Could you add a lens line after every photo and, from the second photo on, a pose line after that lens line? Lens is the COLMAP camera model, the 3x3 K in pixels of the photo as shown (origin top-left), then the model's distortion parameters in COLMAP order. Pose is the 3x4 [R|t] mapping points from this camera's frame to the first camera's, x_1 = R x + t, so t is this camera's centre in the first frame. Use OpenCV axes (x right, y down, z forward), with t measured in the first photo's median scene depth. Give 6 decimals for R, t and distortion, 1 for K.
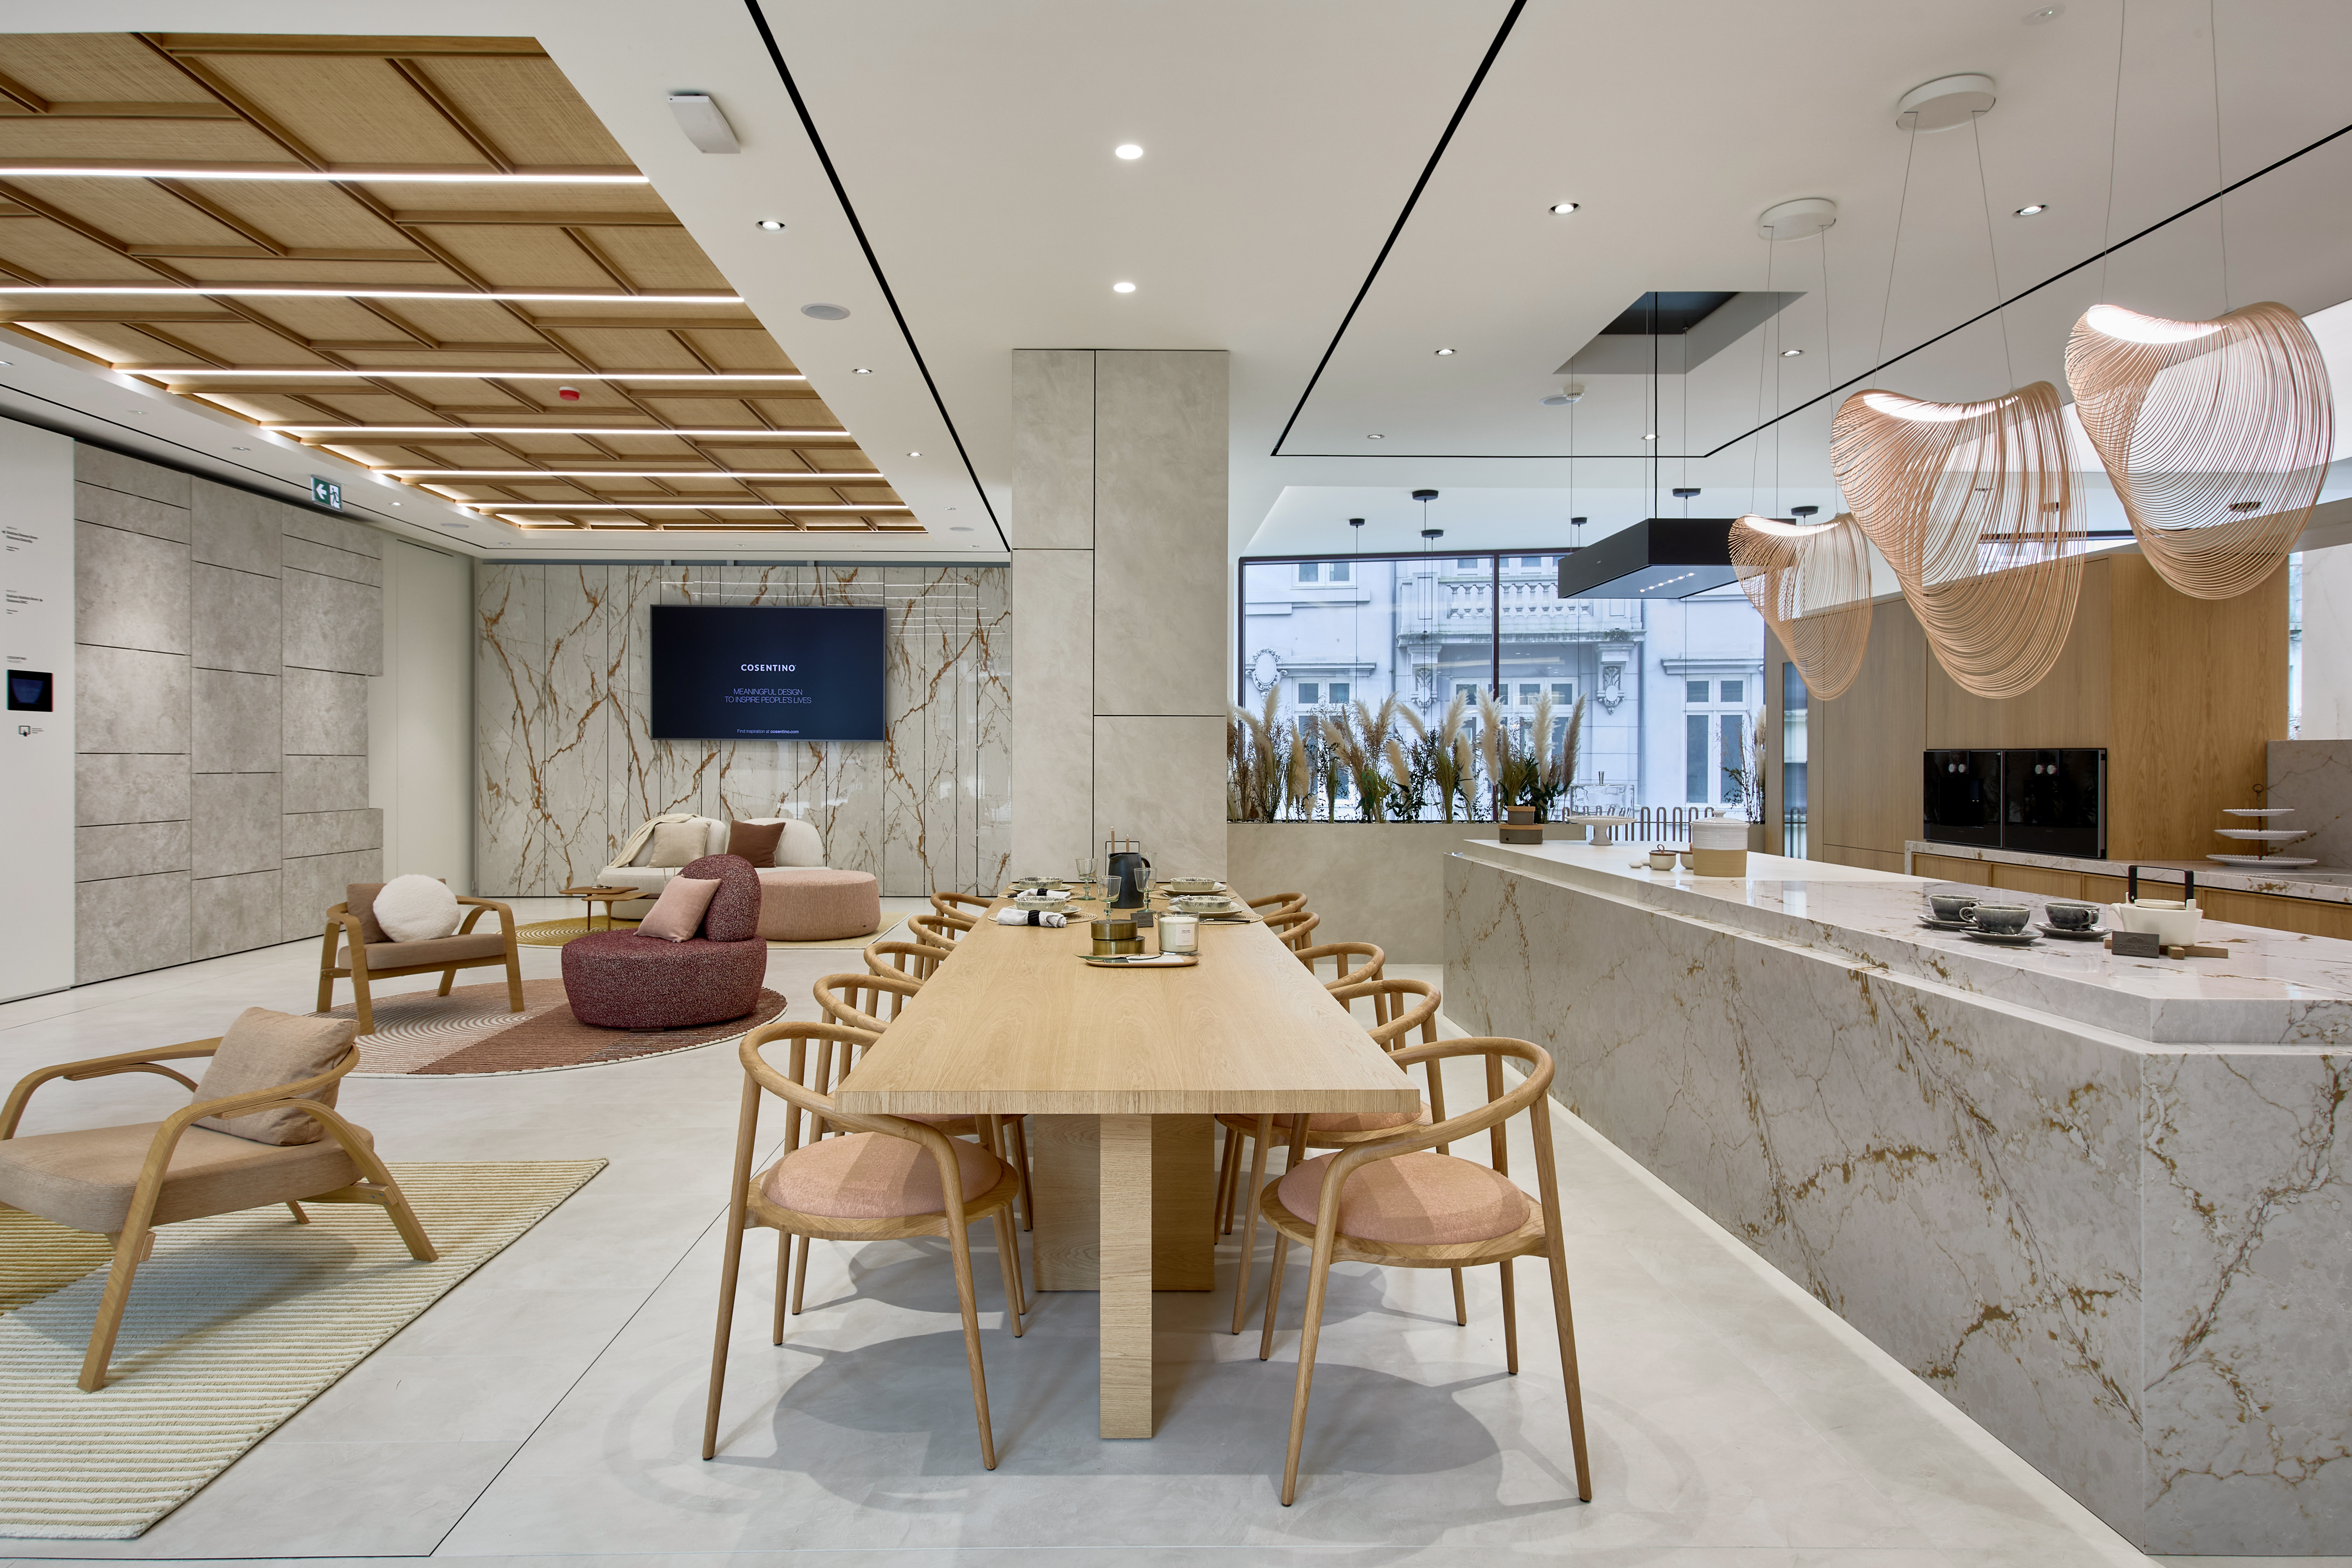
lens RADIAL K [[1363.9, 0, 1176.0], [0, 1363.9, 784.0], [0, 0, 1]] dist [0.003267, -0.004485]
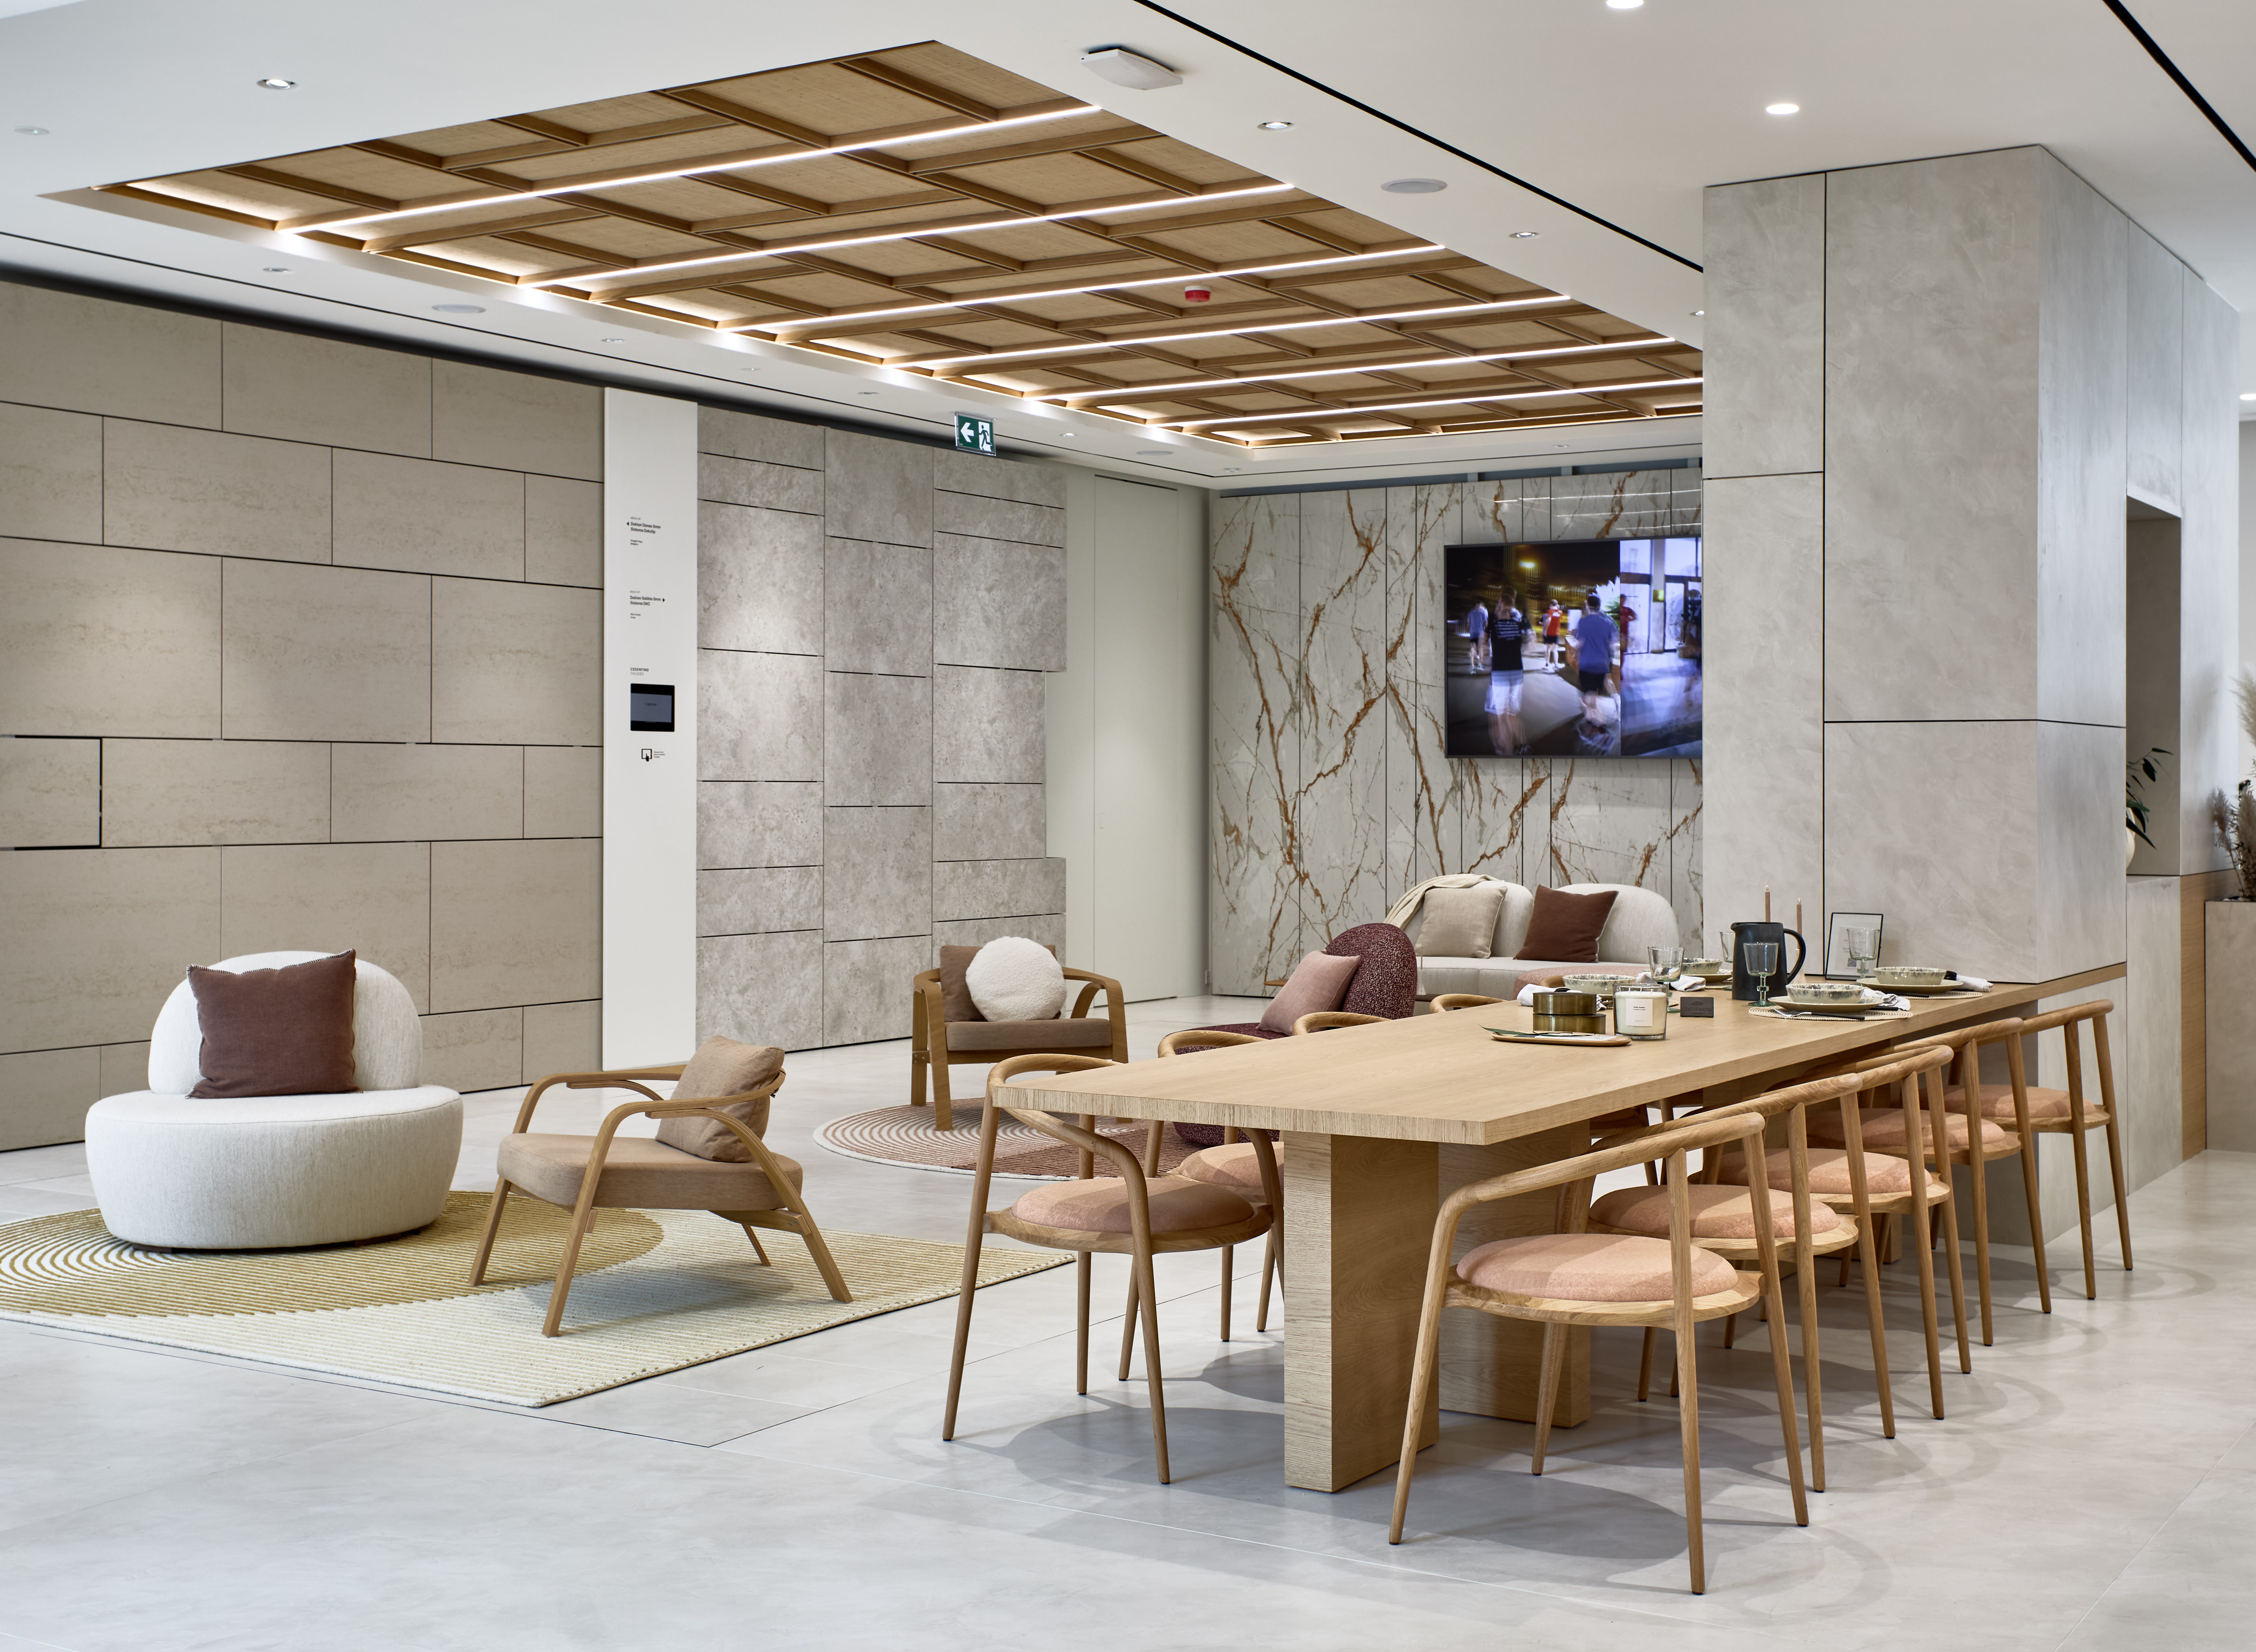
lens RADIAL K [[2723.4, 0, 1128.0], [0, 2723.4, 826.0], [0, 0, 1]] dist [-0.008019, -0.037265]
pose [[0.836543, 0.007869, -0.547845, 0.284341], [-0.010430, 0.999944, -0.001564, 0.004191], [0.547803, 0.007022, 0.836578, -0.215128]]
